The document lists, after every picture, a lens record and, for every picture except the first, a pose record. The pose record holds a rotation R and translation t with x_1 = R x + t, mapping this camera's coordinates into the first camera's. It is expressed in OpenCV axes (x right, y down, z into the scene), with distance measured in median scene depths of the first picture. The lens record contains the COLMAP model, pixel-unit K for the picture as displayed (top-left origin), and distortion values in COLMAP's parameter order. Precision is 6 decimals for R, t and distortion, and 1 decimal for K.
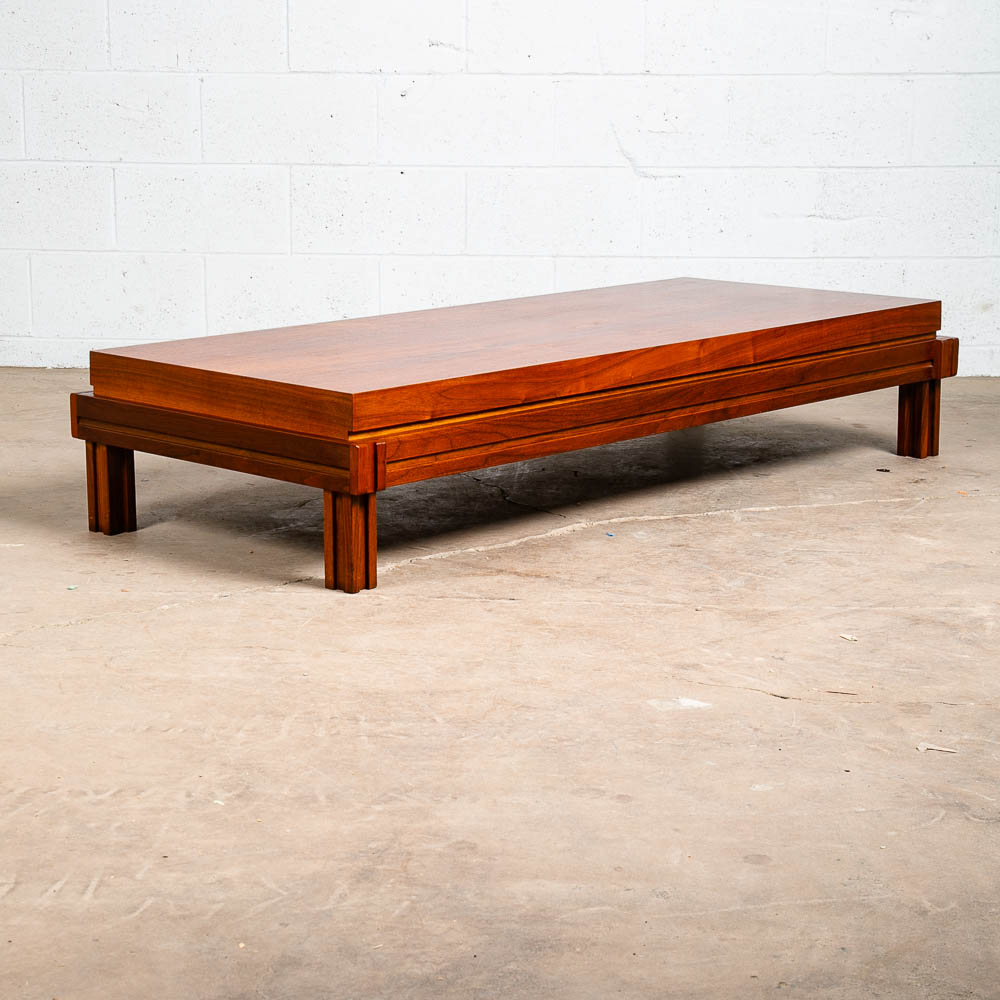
lens RADIAL K [[2450.4, 0, 500.0], [0, 2450.4, 500.0], [0, 0, 1]] dist [0.120375, 0.383108]
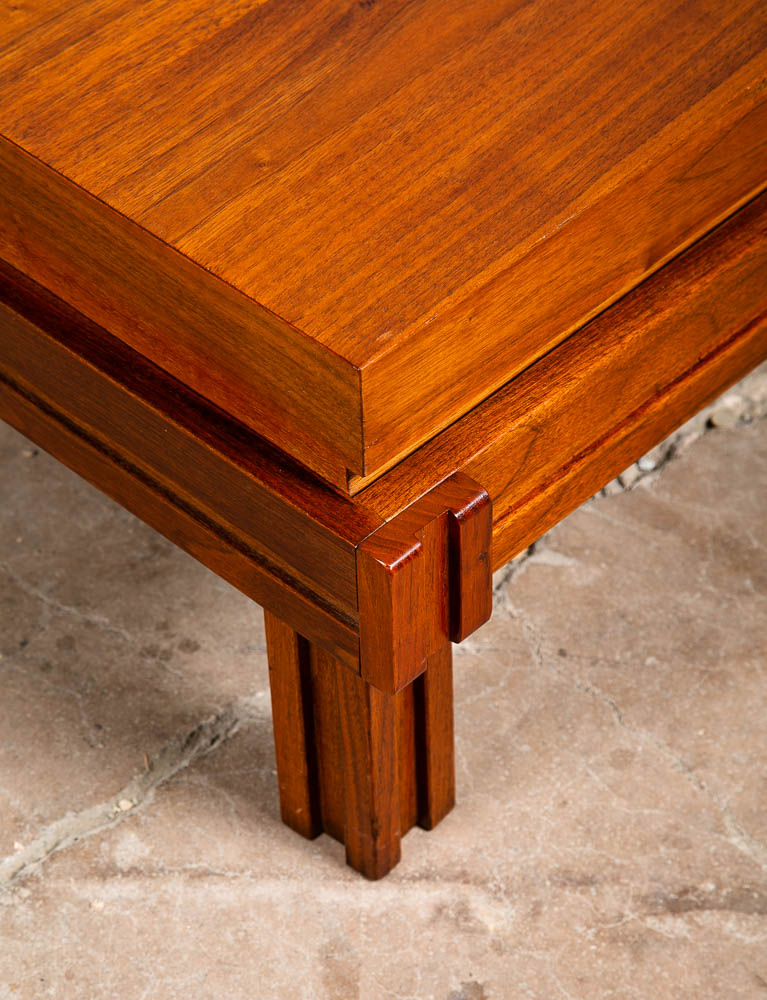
lens RADIAL K [[3042.7, 0, 384.4], [0, 3042.7, 584.7], [0, 0, 1]] dist [0.485497, 0.396969]
pose [[0.999448, -0.011367, -0.031213, -0.048167], [0.027267, 0.817378, 0.575456, -0.206178], [0.018971, -0.575989, 0.817237, 0.731913]]
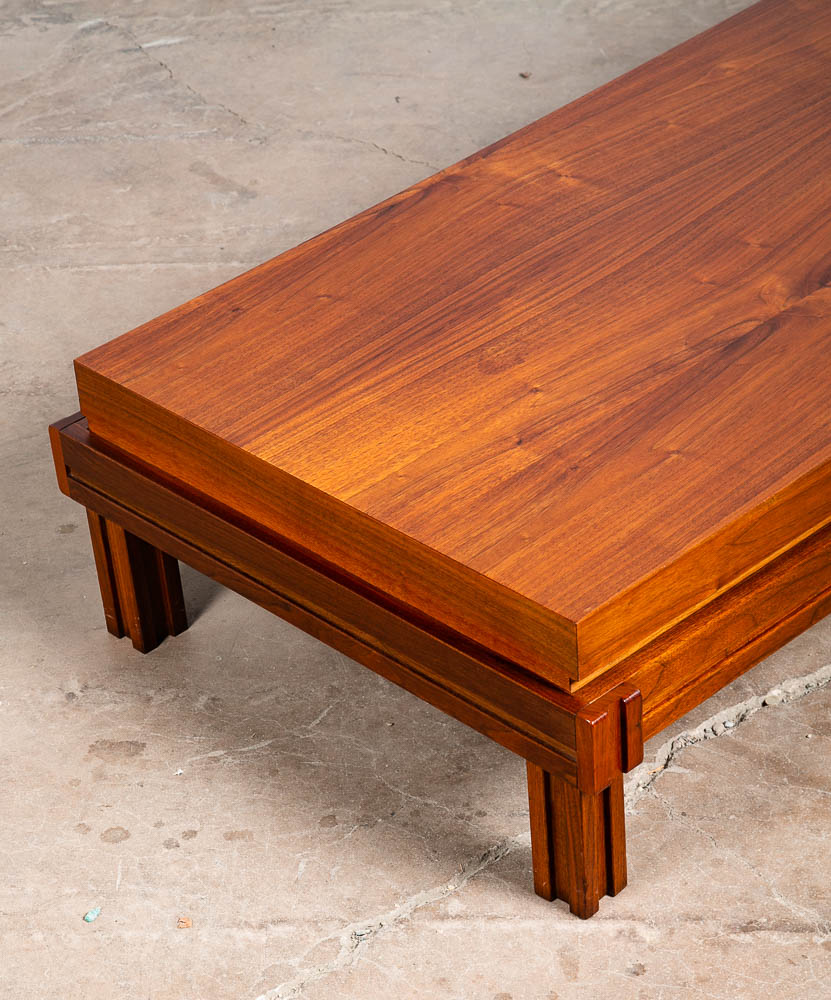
lens RADIAL K [[2749.1, 0, 387.7], [0, 2749.1, 670.4], [0, 0, 1]] dist [0.319782, 0.225081]
pose [[0.995609, -0.032898, -0.087635, -0.049064], [0.067126, 0.903424, 0.423462, -0.287358], [0.065241, -0.427485, 0.901665, 0.461680]]
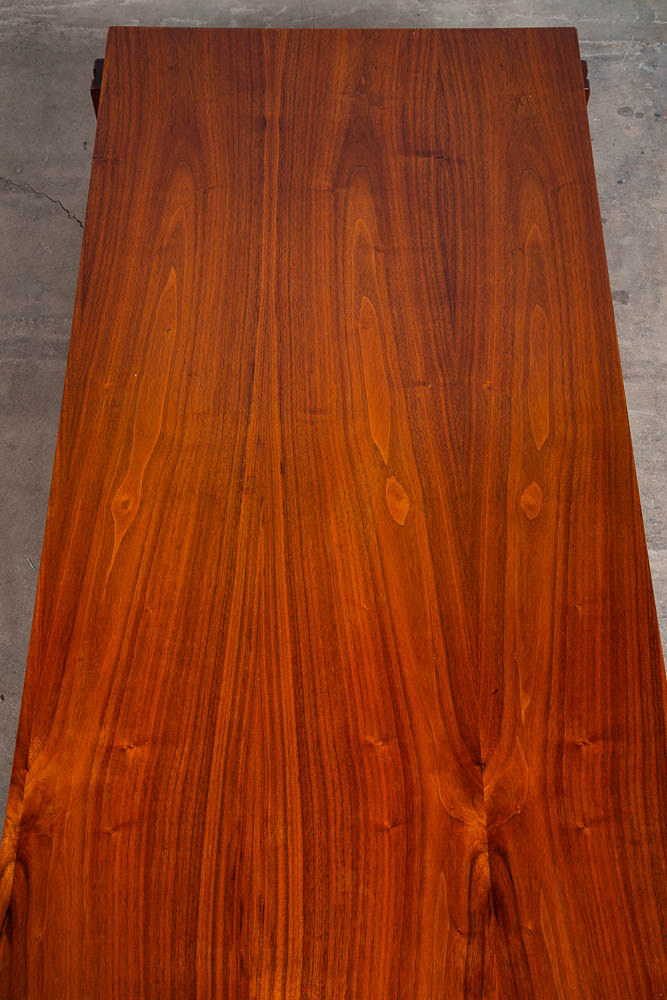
lens RADIAL K [[1234.7, 0, 333.5], [0, 1234.7, 500.0], [0, 0, 1]] dist [0.078332, 0.054867]
pose [[0.999781, 0.014194, -0.015358, -0.005058], [0.002114, 0.662025, 0.749479, -0.359690], [0.020805, -0.749348, 0.661850, 0.964091]]
